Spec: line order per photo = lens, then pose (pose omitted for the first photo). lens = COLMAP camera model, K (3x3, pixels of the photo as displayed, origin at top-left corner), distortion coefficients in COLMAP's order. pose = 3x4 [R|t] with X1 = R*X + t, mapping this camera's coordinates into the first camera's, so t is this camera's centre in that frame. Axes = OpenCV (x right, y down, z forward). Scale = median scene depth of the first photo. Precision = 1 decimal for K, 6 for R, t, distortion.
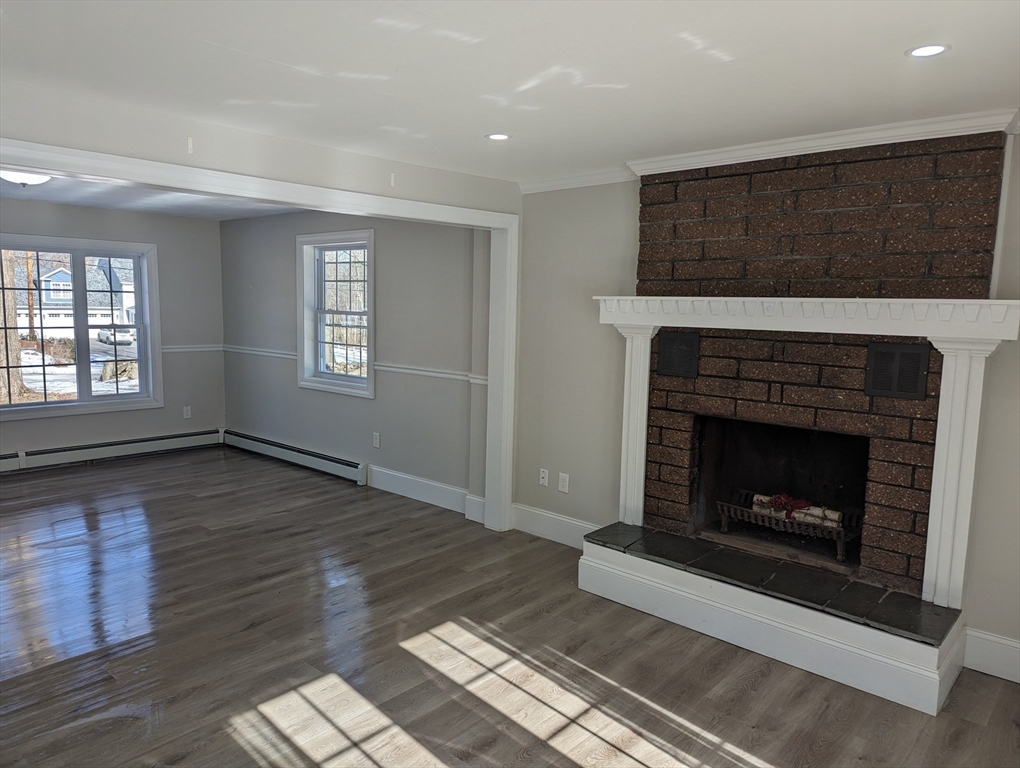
lens RADIAL K [[710.1, 0, 507.7], [0, 710.1, 381.6], [0, 0, 1]] dist [0.114379, -0.106872]
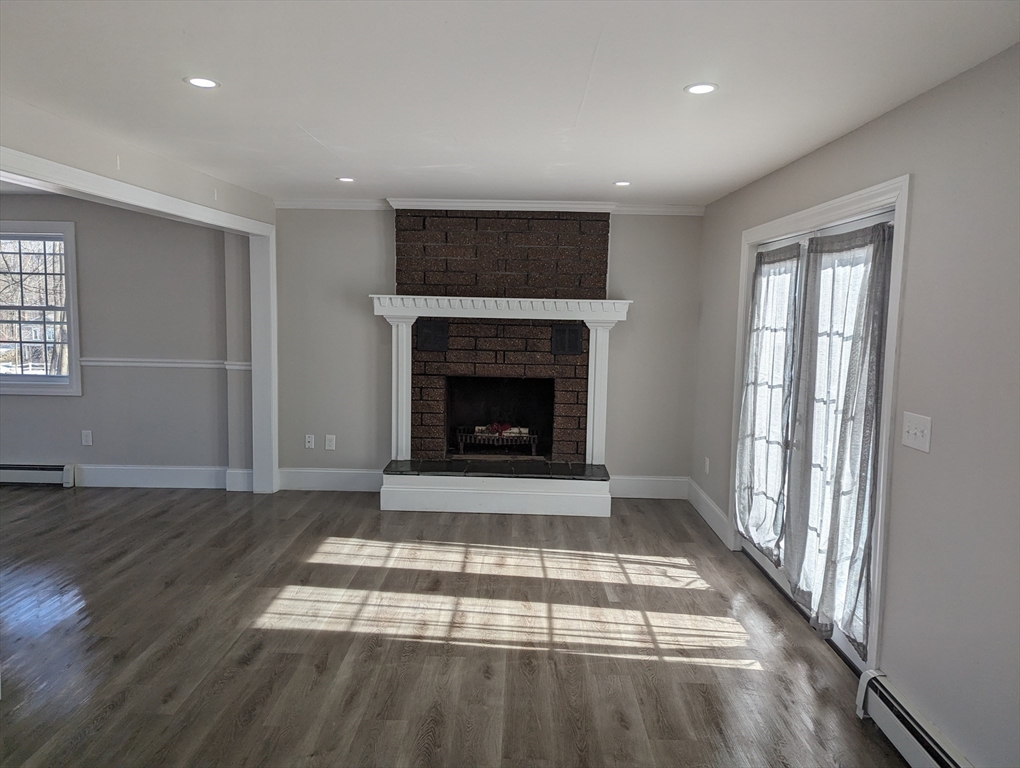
lens RADIAL K [[710.1, 0, 507.7], [0, 710.1, 381.6], [0, 0, 1]] dist [0.114379, -0.106872]
pose [[0.764524, -0.074754, 0.640246, -0.560288], [0.067833, 0.997068, 0.035416, 0.013129], [-0.641016, 0.016353, 0.767353, -0.197109]]
